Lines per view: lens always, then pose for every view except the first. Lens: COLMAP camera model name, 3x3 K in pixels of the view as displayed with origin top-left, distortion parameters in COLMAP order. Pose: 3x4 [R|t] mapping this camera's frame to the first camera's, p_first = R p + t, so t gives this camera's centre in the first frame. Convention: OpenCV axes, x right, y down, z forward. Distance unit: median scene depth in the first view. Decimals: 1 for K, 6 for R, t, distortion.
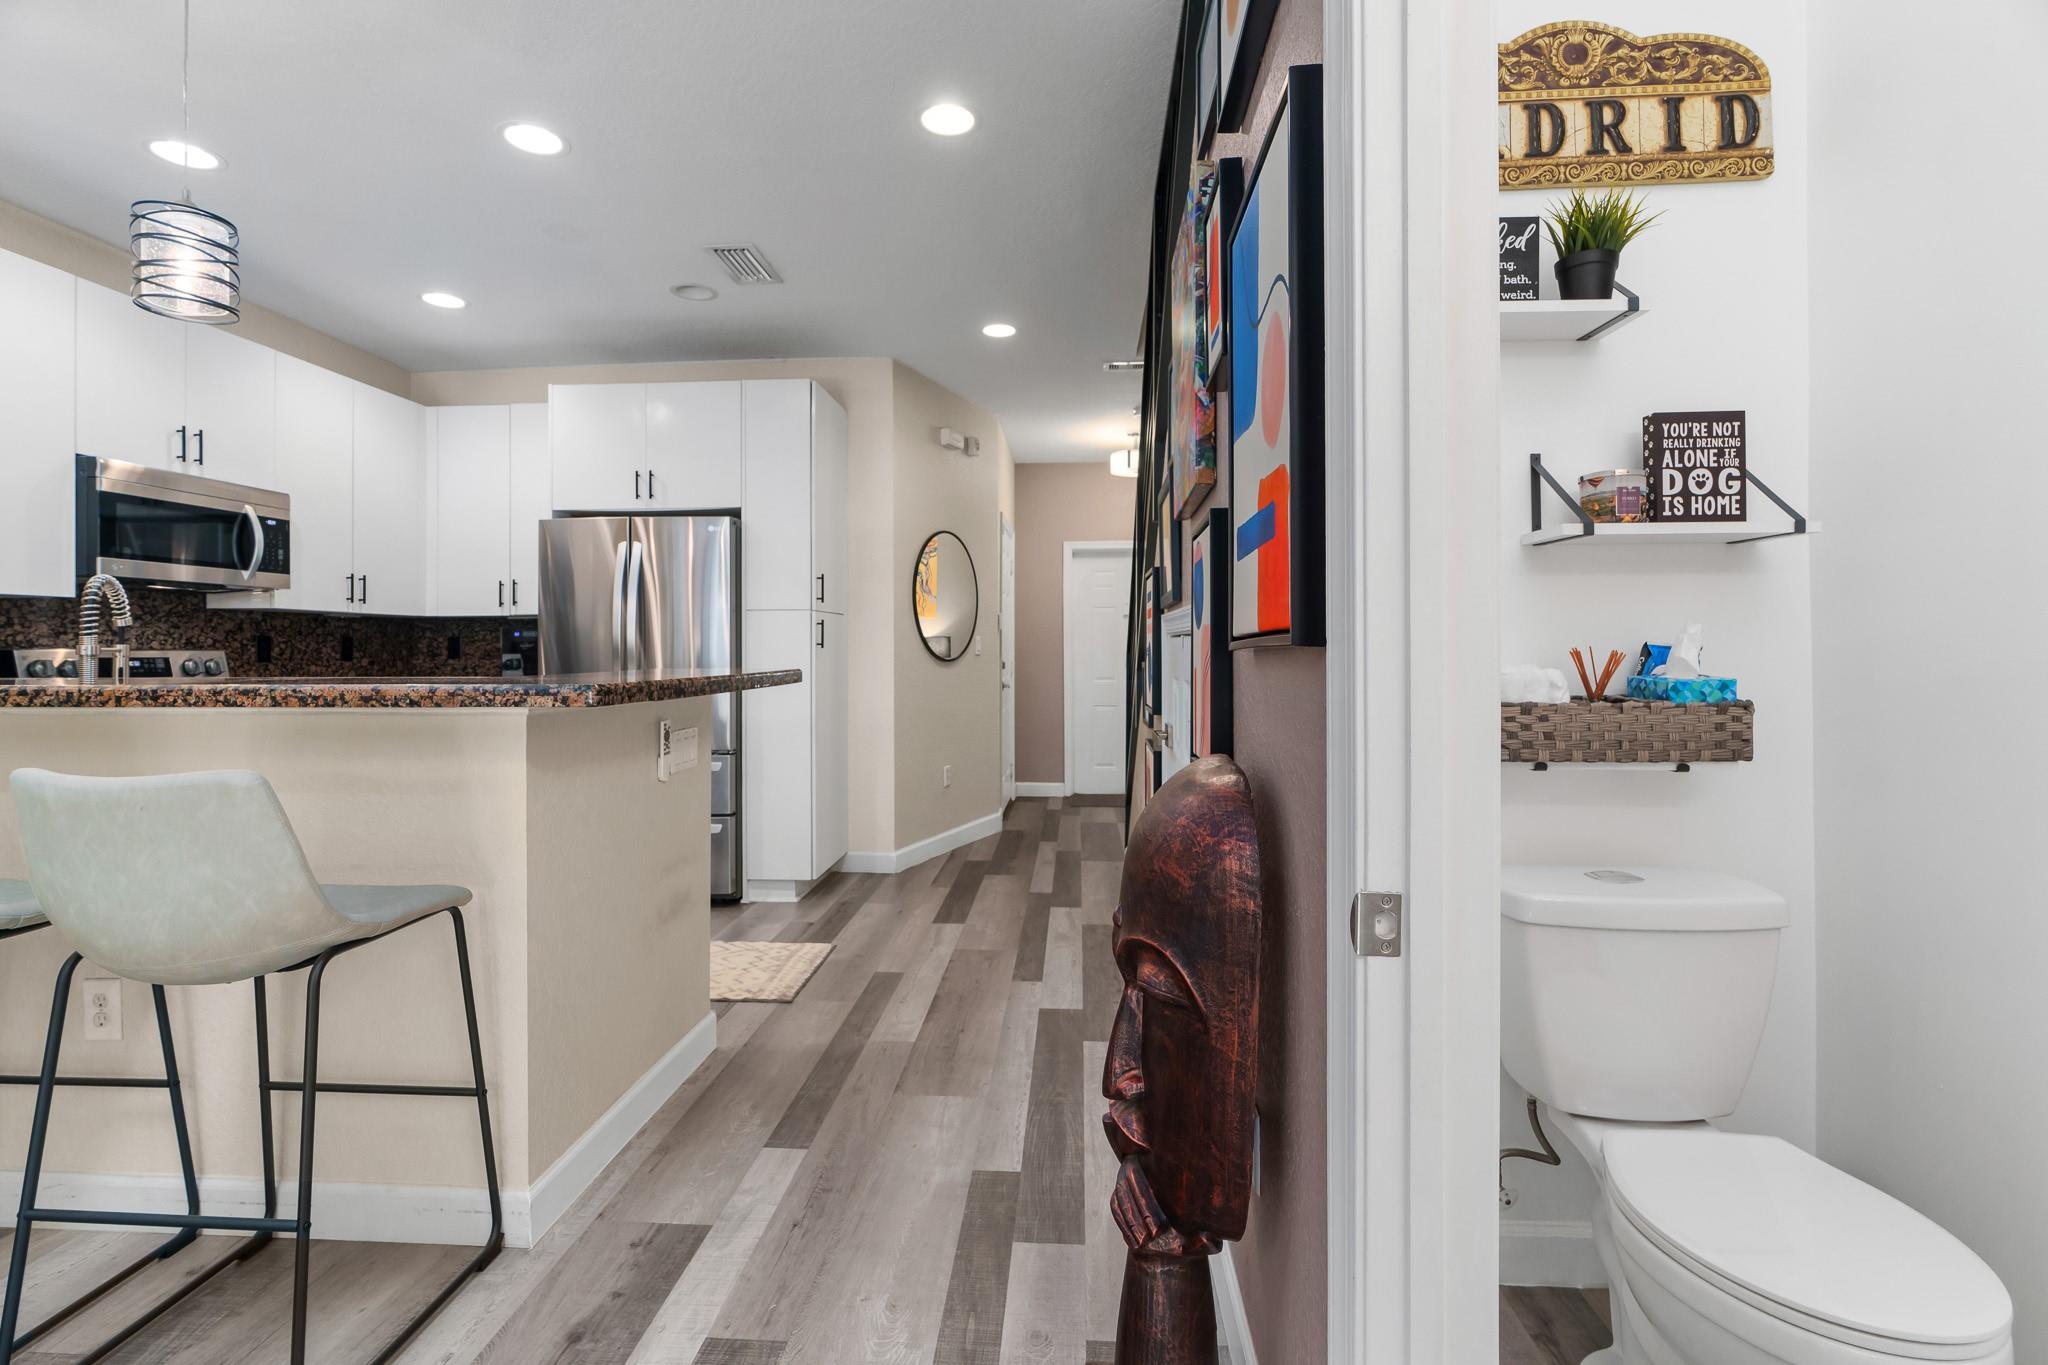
lens RADIAL K [[910.0, 0, 1019.8], [0, 910.0, 658.2], [0, 0, 1]] dist [0.000612, 0.000308]
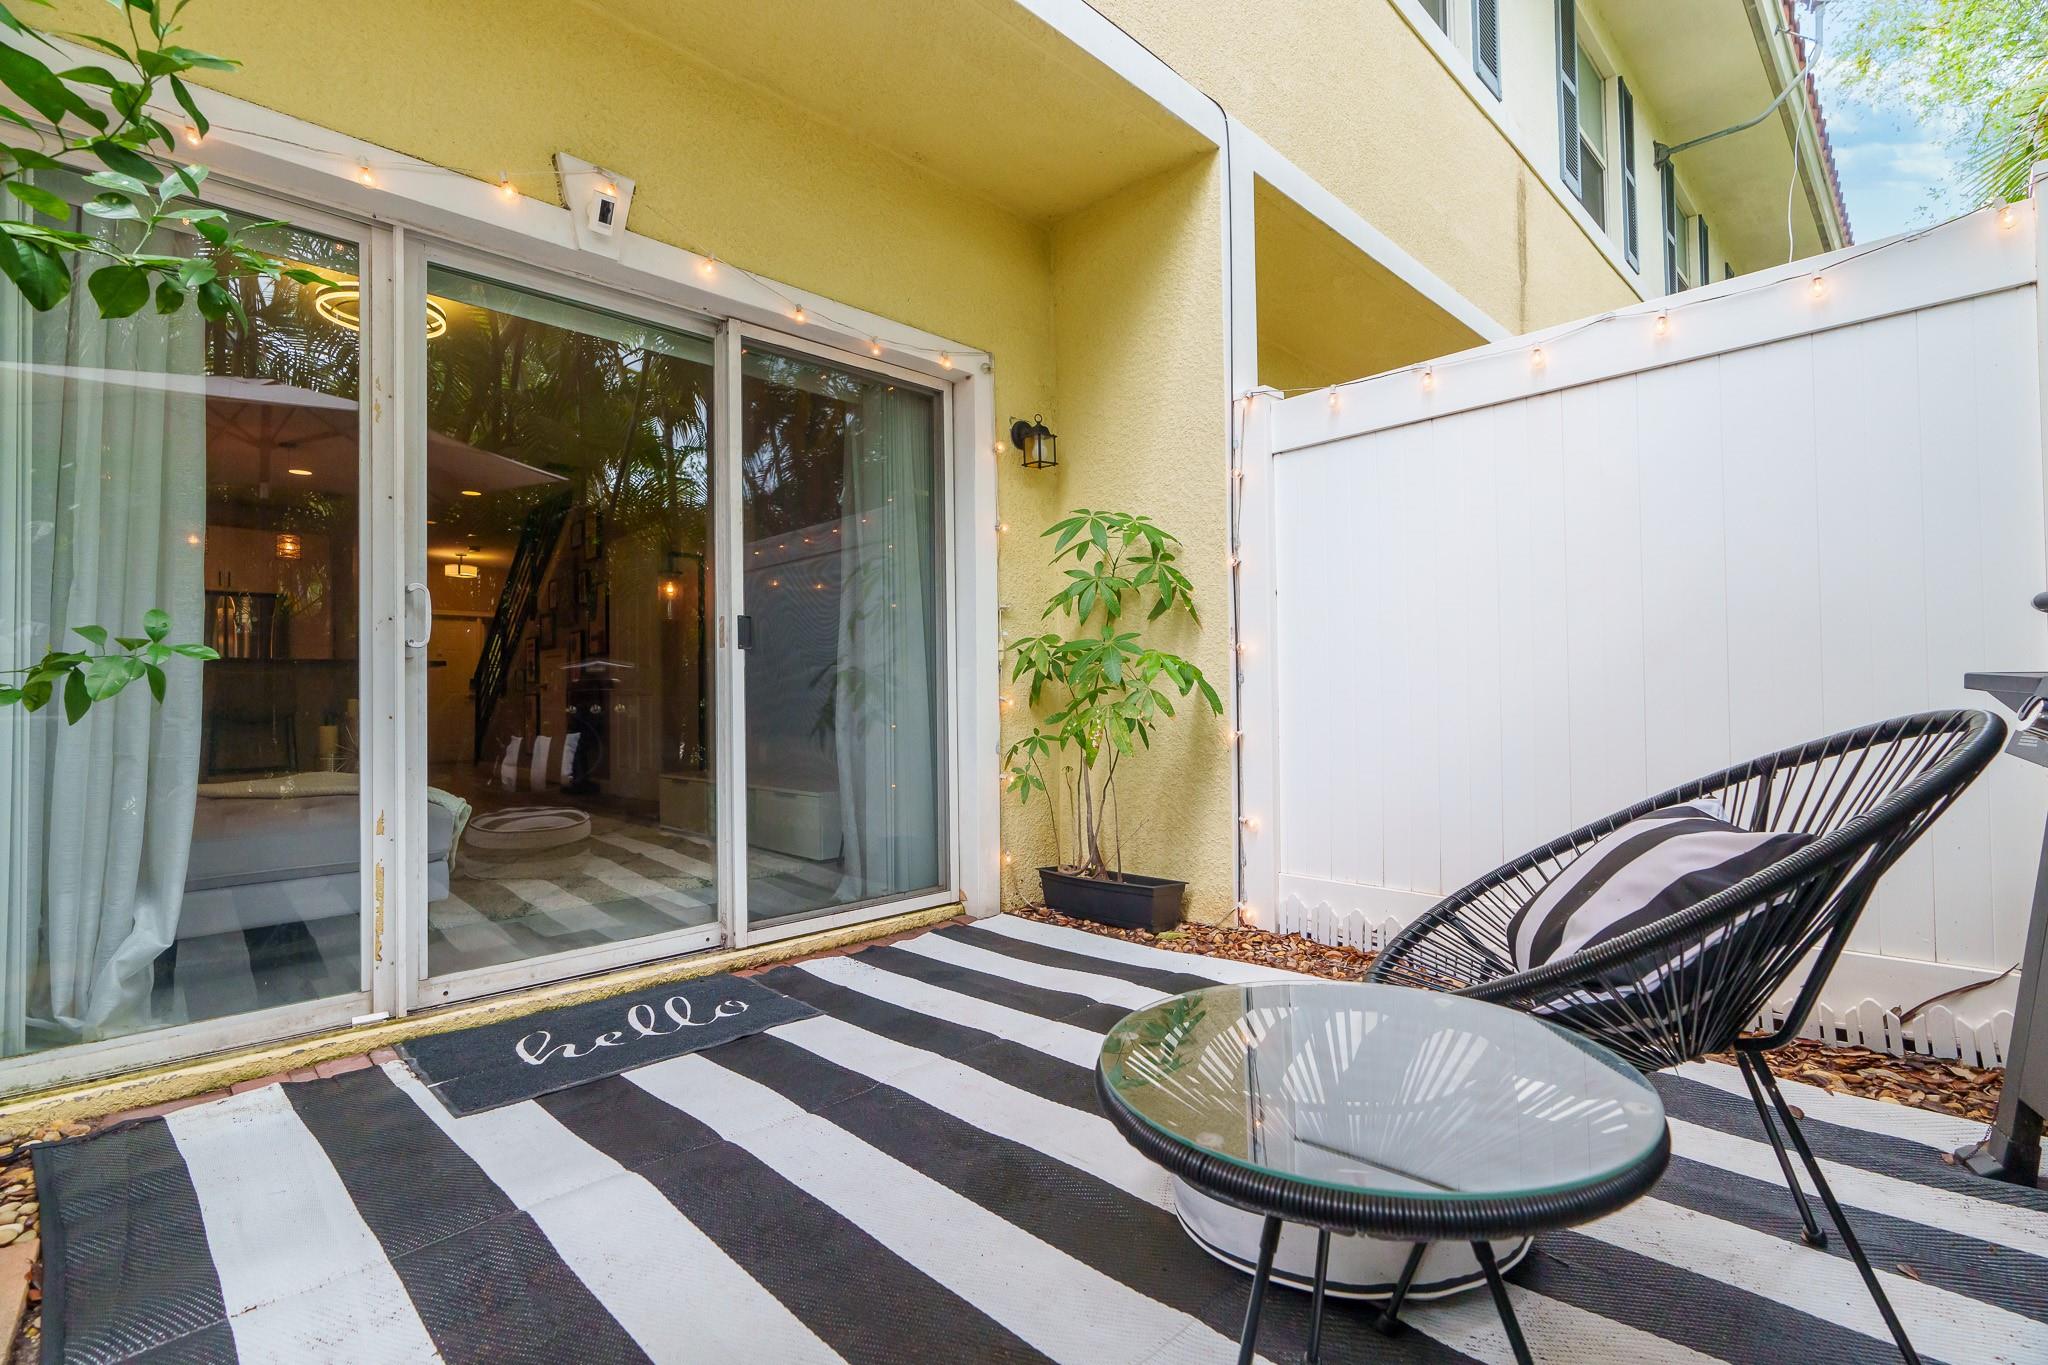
lens RADIAL K [[914.5, 0, 1016.1], [0, 914.5, 683.4], [0, 0, 1]] dist [-0.001202, 0.000437]
pose [[0.673288, 0.010803, 0.739302, -1.424709], [0.013385, 0.999551, -0.026796, 0.228634], [-0.739260, 0.027937, 0.672841, -3.144949]]
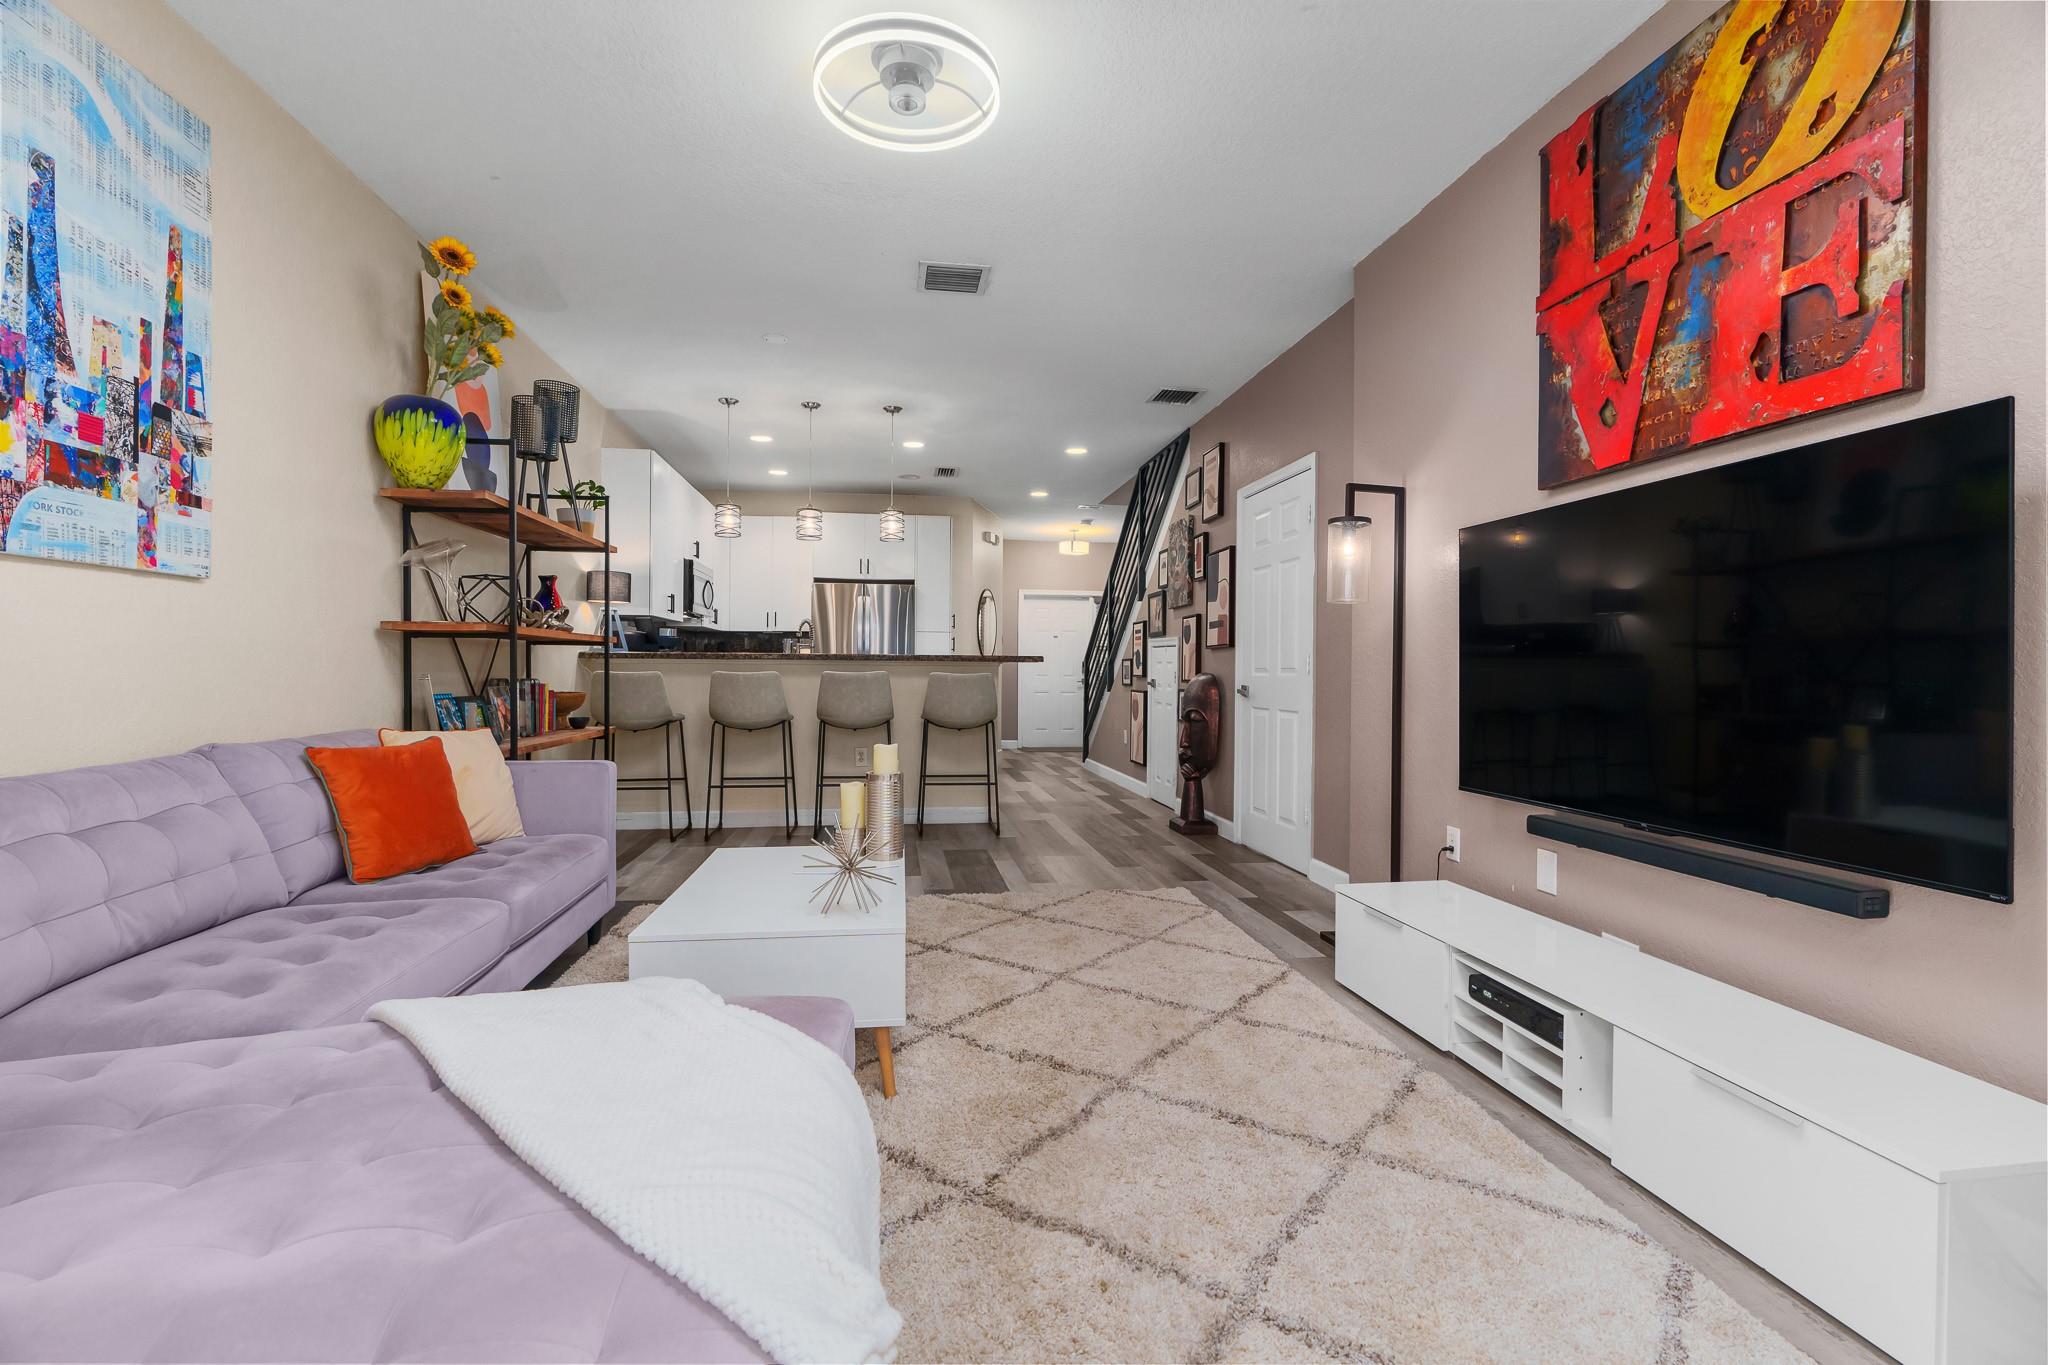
lens RADIAL K [[914.5, 0, 1016.1], [0, 914.5, 683.4], [0, 0, 1]] dist [-0.001202, 0.000437]
pose [[0.978361, 0.008197, 0.206742, -0.986697], [-0.009994, 0.999921, 0.007648, 0.084970], [-0.206663, -0.009549, 0.978366, -1.964537]]
